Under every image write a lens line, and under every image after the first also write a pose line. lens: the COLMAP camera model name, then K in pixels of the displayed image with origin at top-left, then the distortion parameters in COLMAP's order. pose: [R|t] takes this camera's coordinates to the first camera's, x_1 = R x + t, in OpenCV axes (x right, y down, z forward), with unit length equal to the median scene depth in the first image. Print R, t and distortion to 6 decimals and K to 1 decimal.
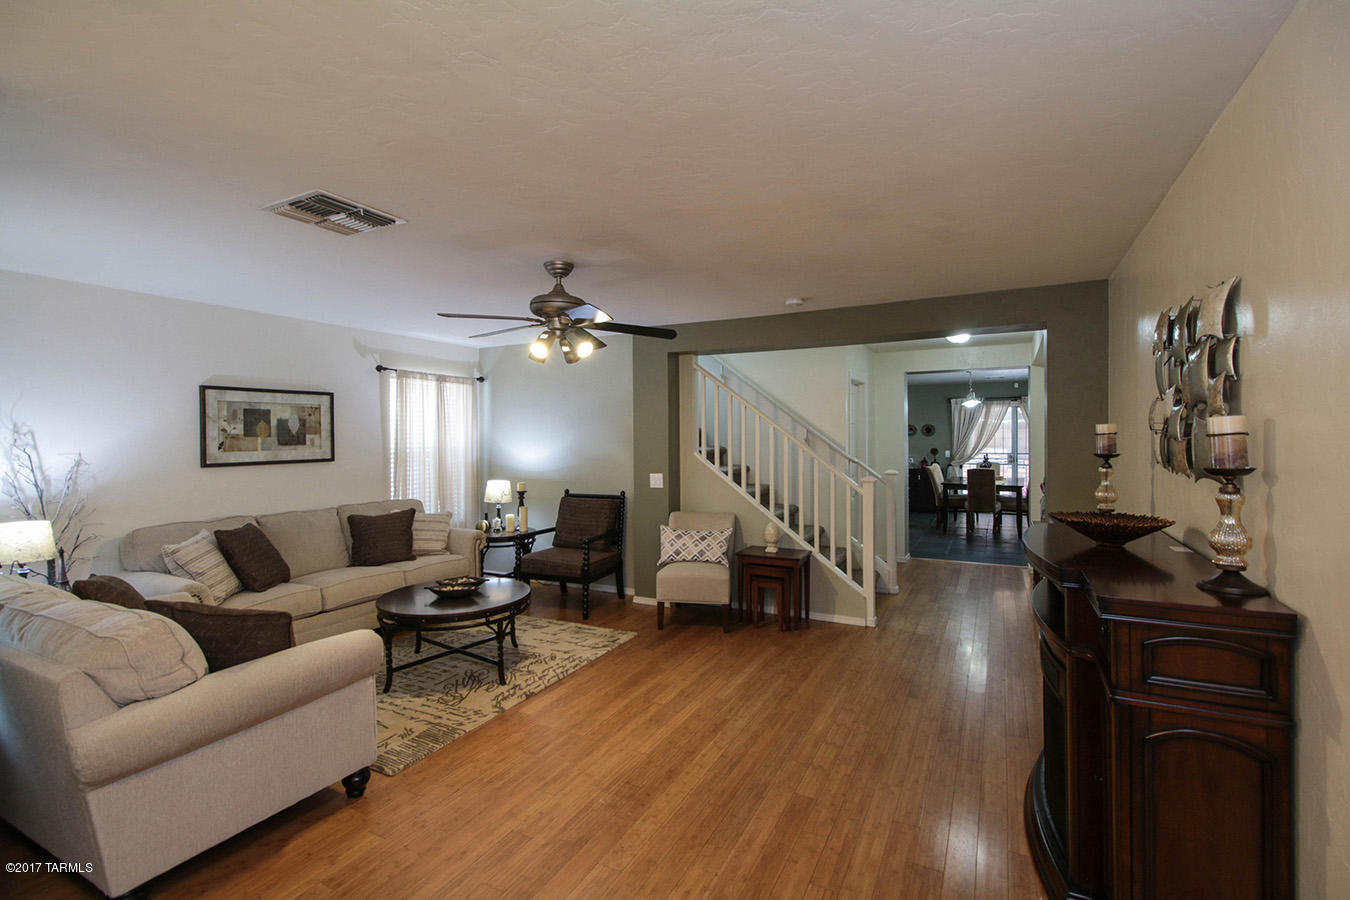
lens RADIAL K [[615.9, 0, 668.2], [0, 615.9, 437.9], [0, 0, 1]] dist [-0.000358, -0.000207]
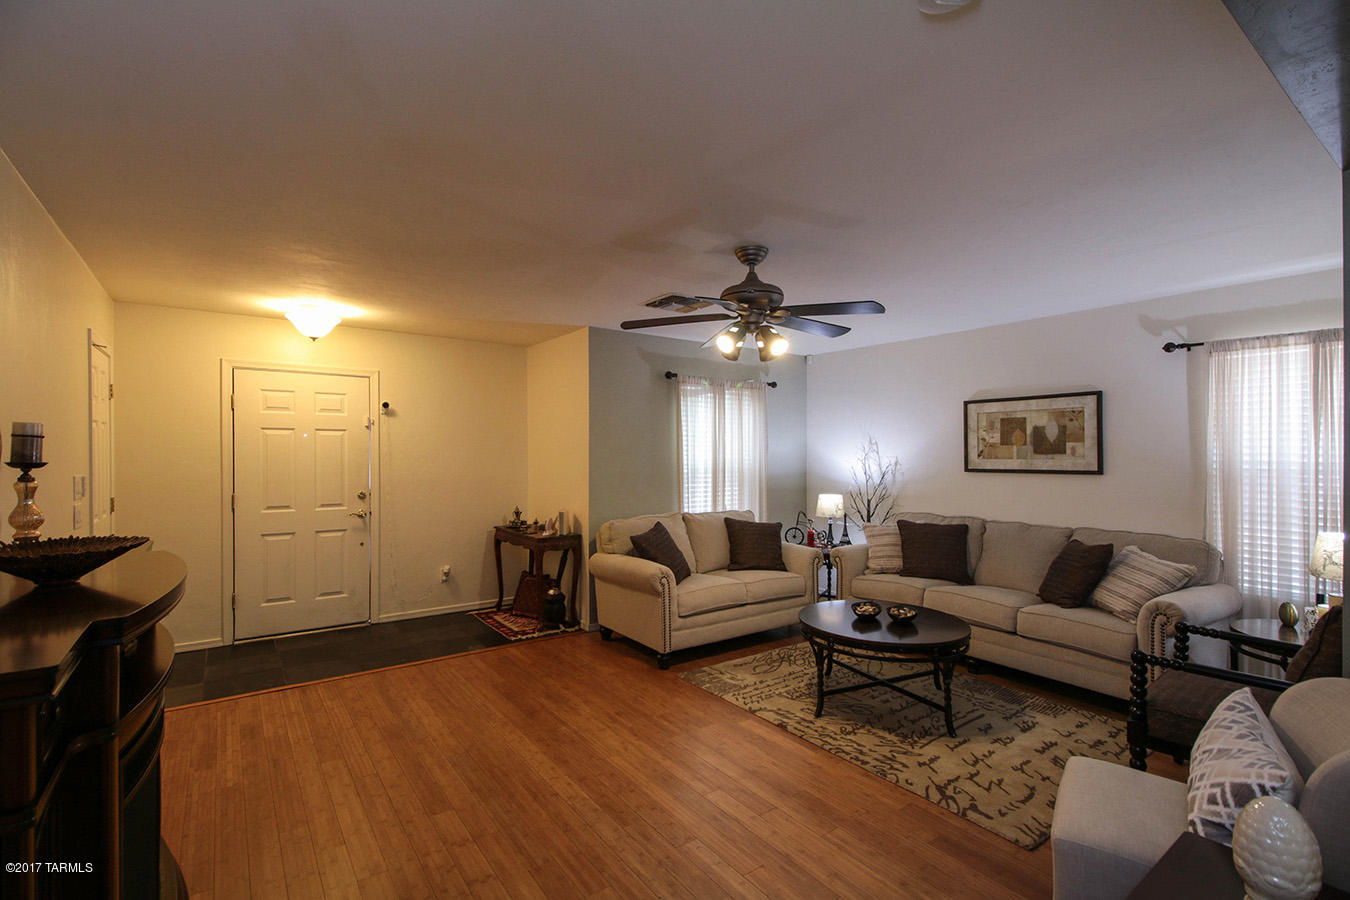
lens RADIAL K [[615.9, 0, 669.6], [0, 615.9, 454.4], [0, 0, 1]] dist [-0.000358, -0.000207]
pose [[-0.450352, 0.003655, -0.892843, 0.482947], [-0.005871, 0.999958, 0.007055, 0.009342], [0.892832, 0.008419, -0.450312, 0.925521]]
